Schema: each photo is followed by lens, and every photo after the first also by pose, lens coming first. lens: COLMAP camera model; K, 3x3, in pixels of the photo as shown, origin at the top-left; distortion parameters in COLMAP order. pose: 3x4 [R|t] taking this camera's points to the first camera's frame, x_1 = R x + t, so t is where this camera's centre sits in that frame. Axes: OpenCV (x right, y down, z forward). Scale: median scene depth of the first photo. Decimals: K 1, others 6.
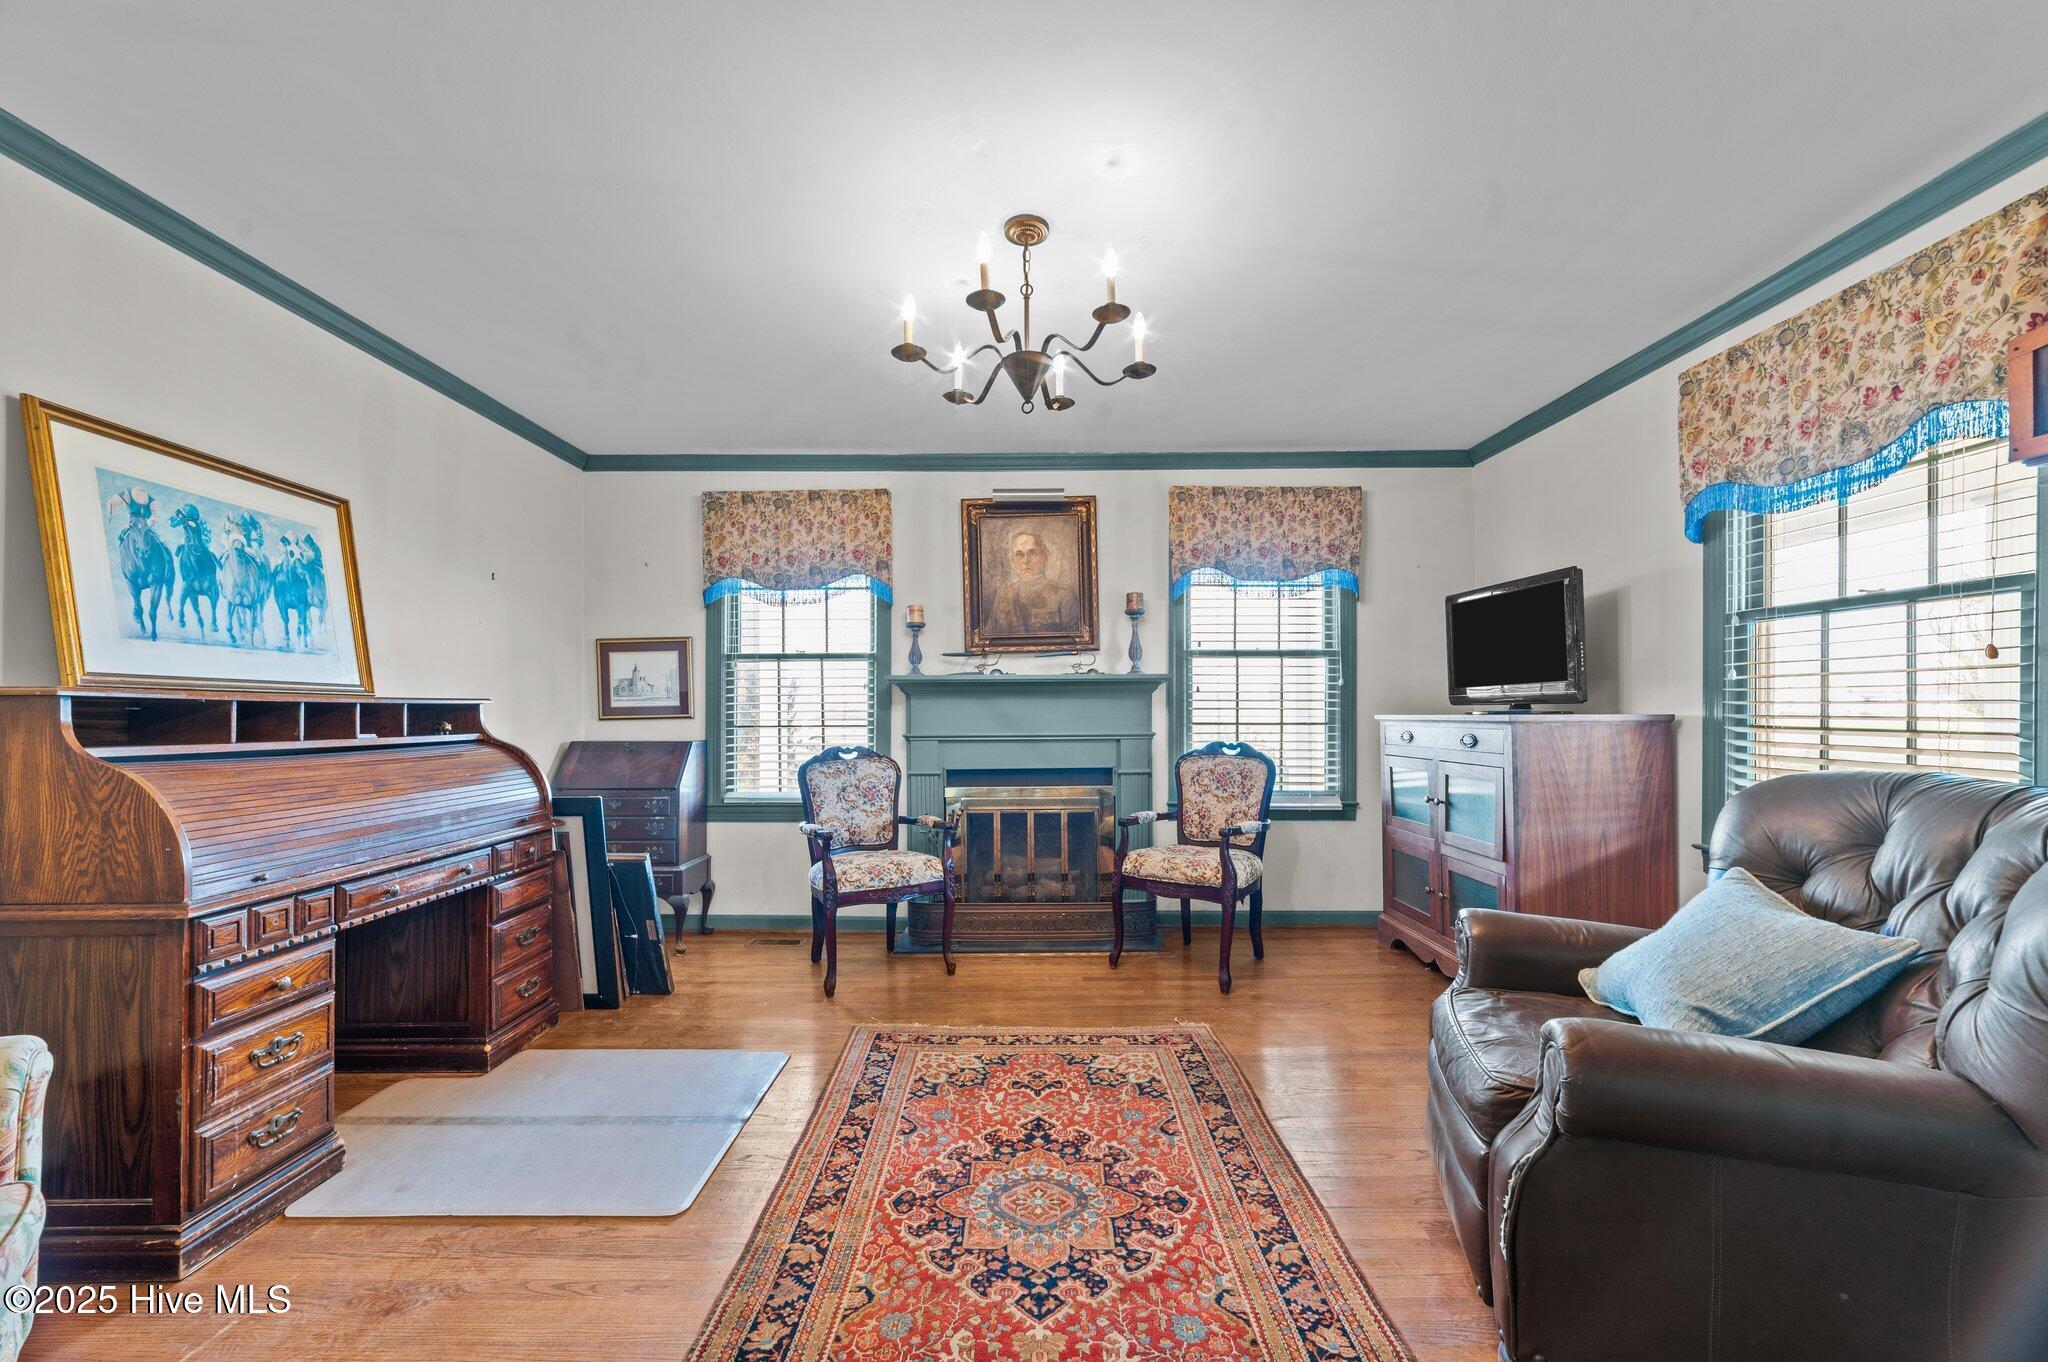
lens RADIAL K [[796.5, 0, 1027.6], [0, 796.5, 702.2], [0, 0, 1]] dist [-0.011723, 0.000583]
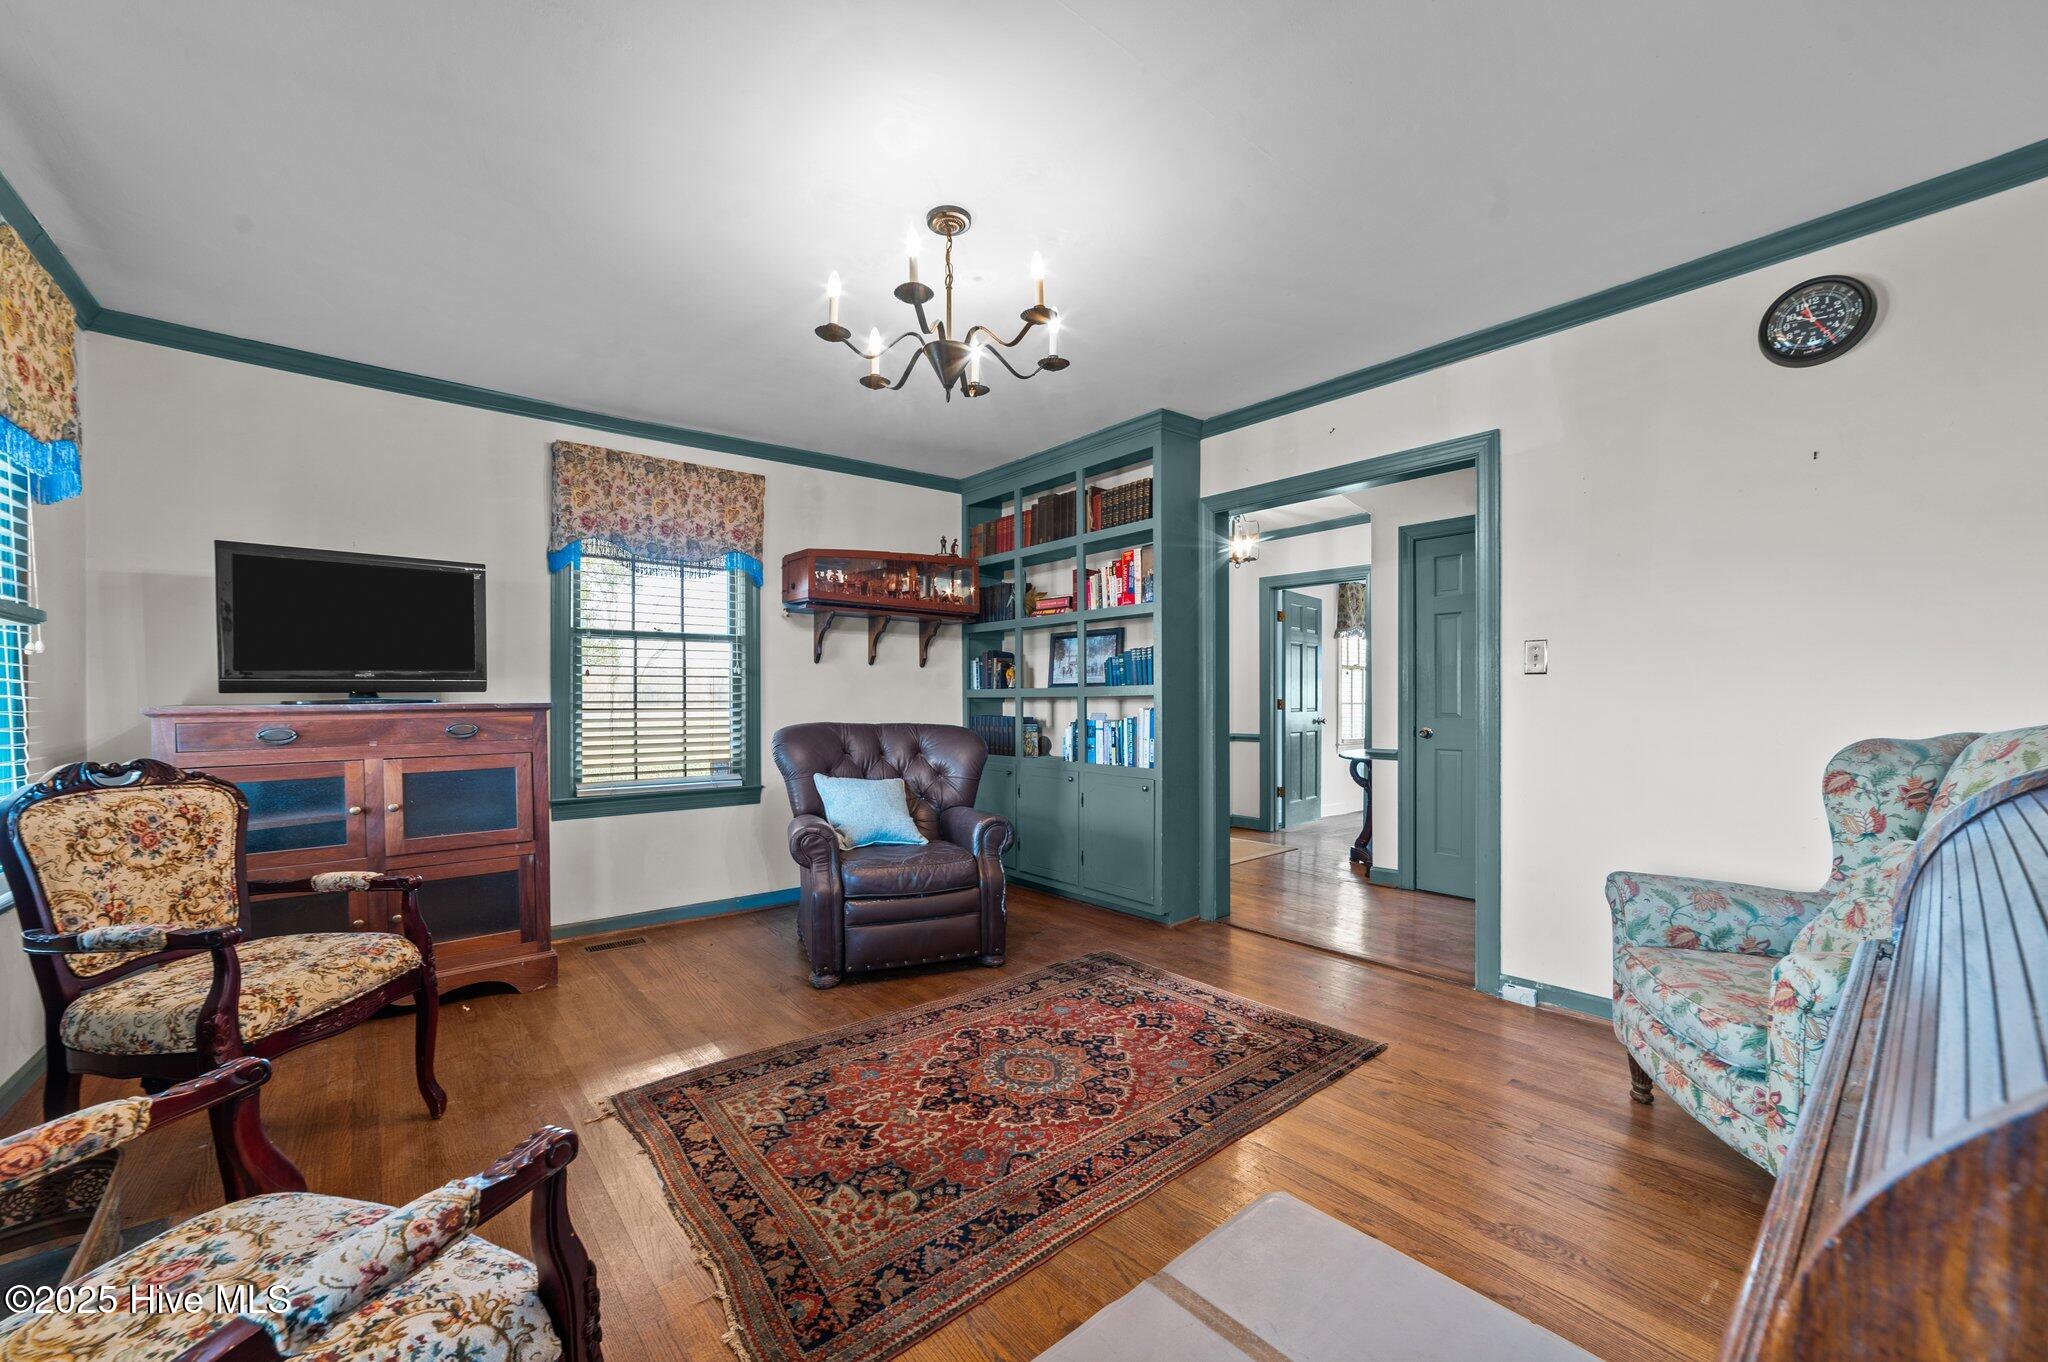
lens RADIAL K [[796.5, 0, 1016.5], [0, 796.5, 699.2], [0, 0, 1]] dist [-0.011723, 0.000583]
pose [[-0.632025, 0.005561, 0.774928, -0.852375], [-0.000646, 0.999970, -0.007702, 0.027554], [-0.774947, -0.005369, -0.632003, 1.589679]]
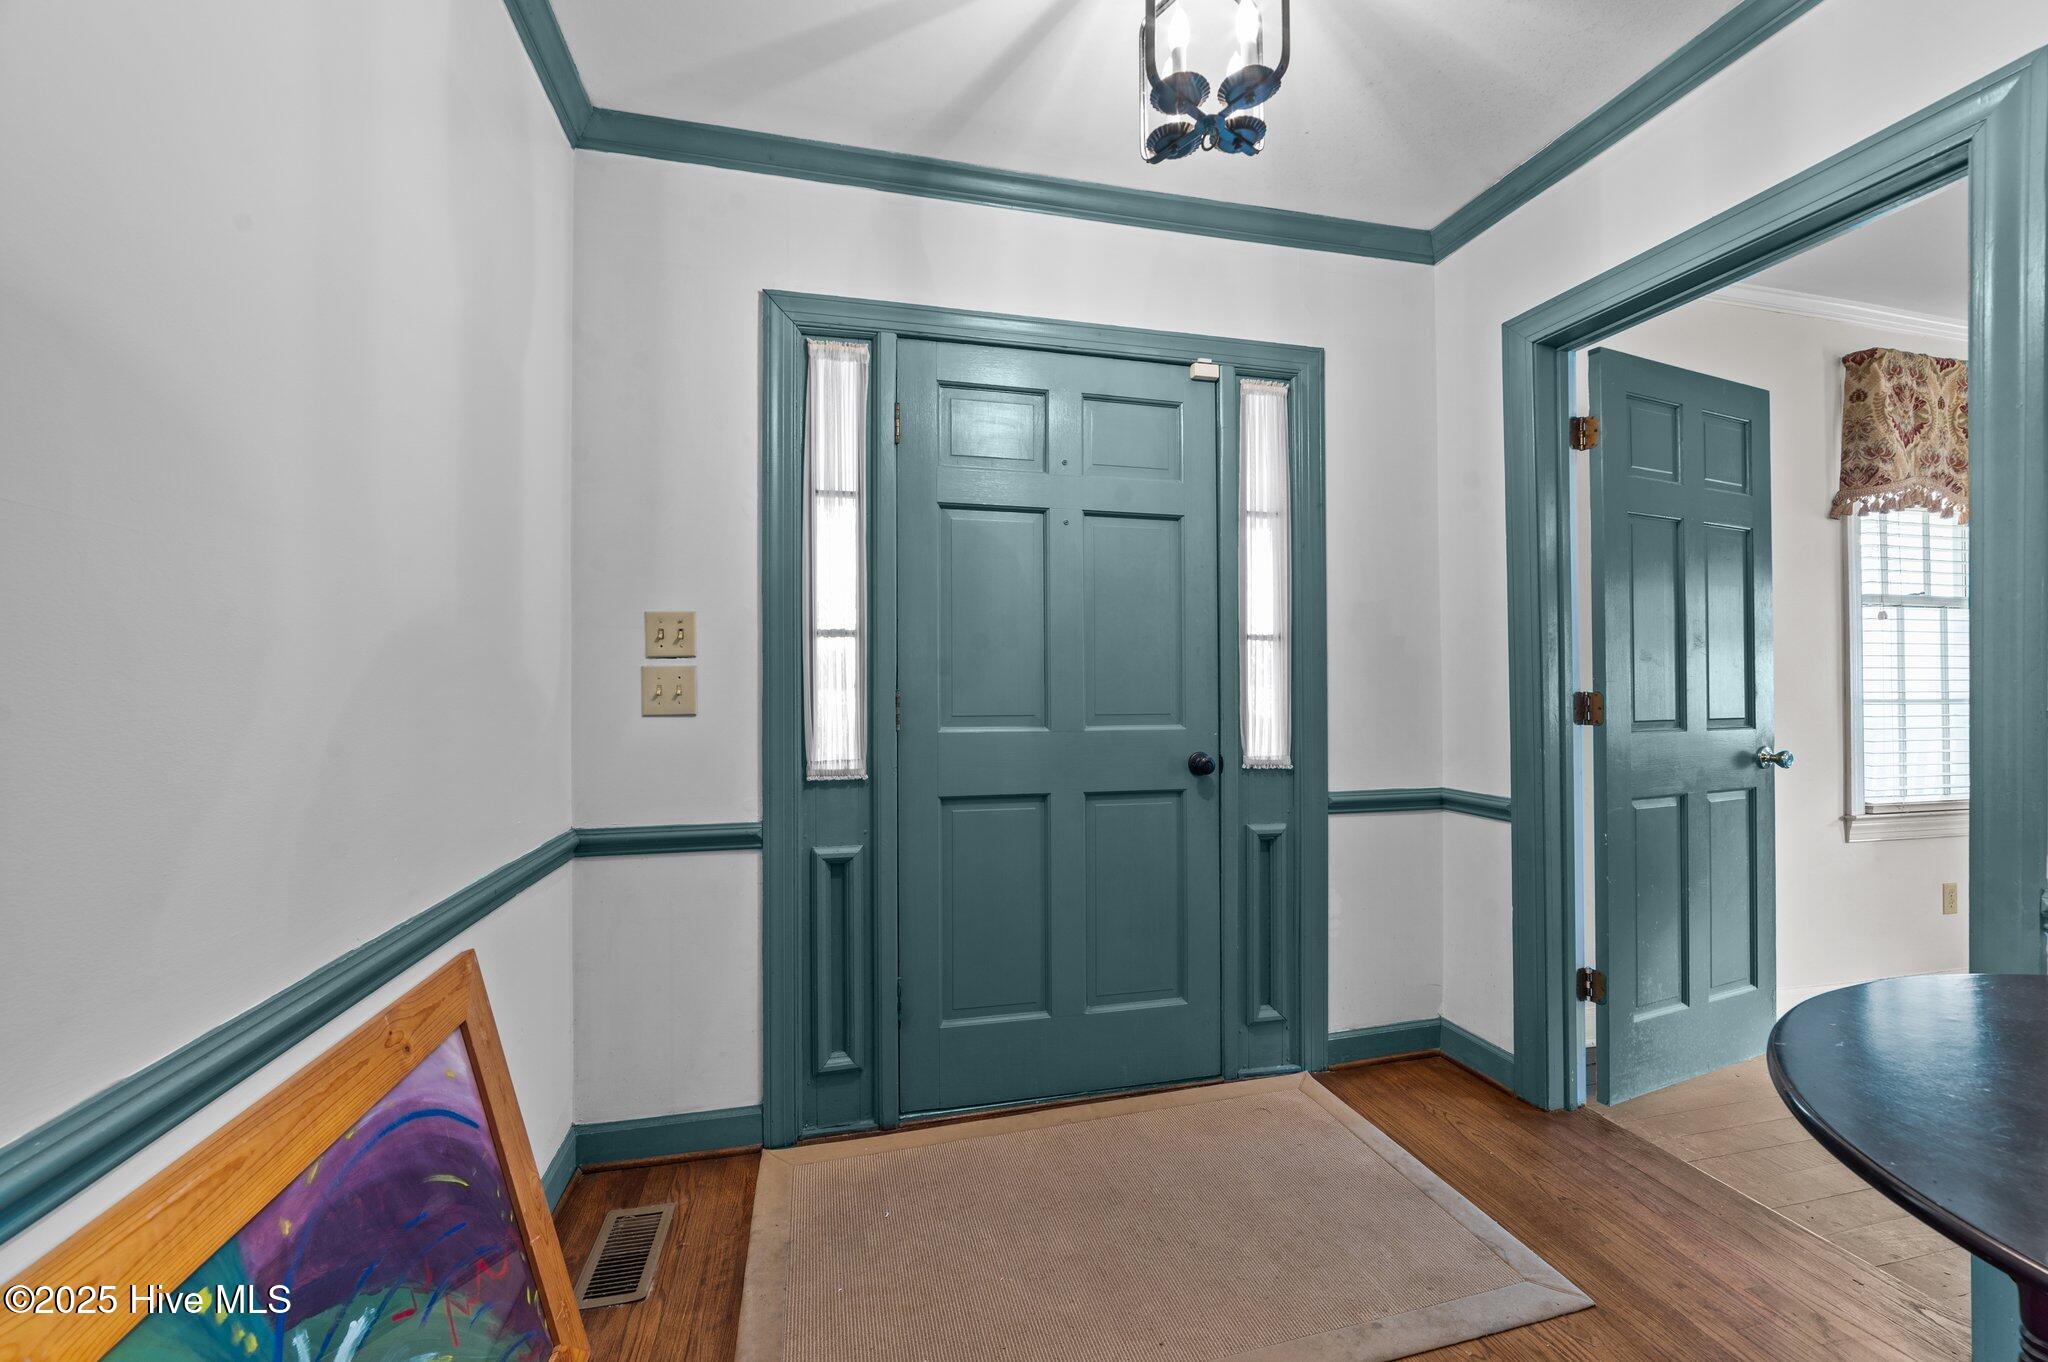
lens RADIAL K [[796.5, 0, 1015.0], [0, 796.5, 667.9], [0, 0, 1]] dist [-0.011723, 0.000583]
pose [[-0.224922, 0.021551, 0.974138, -0.624239], [-0.003865, 0.999728, -0.023009, 0.020561], [-0.974369, -0.008941, -0.224778, 1.148770]]
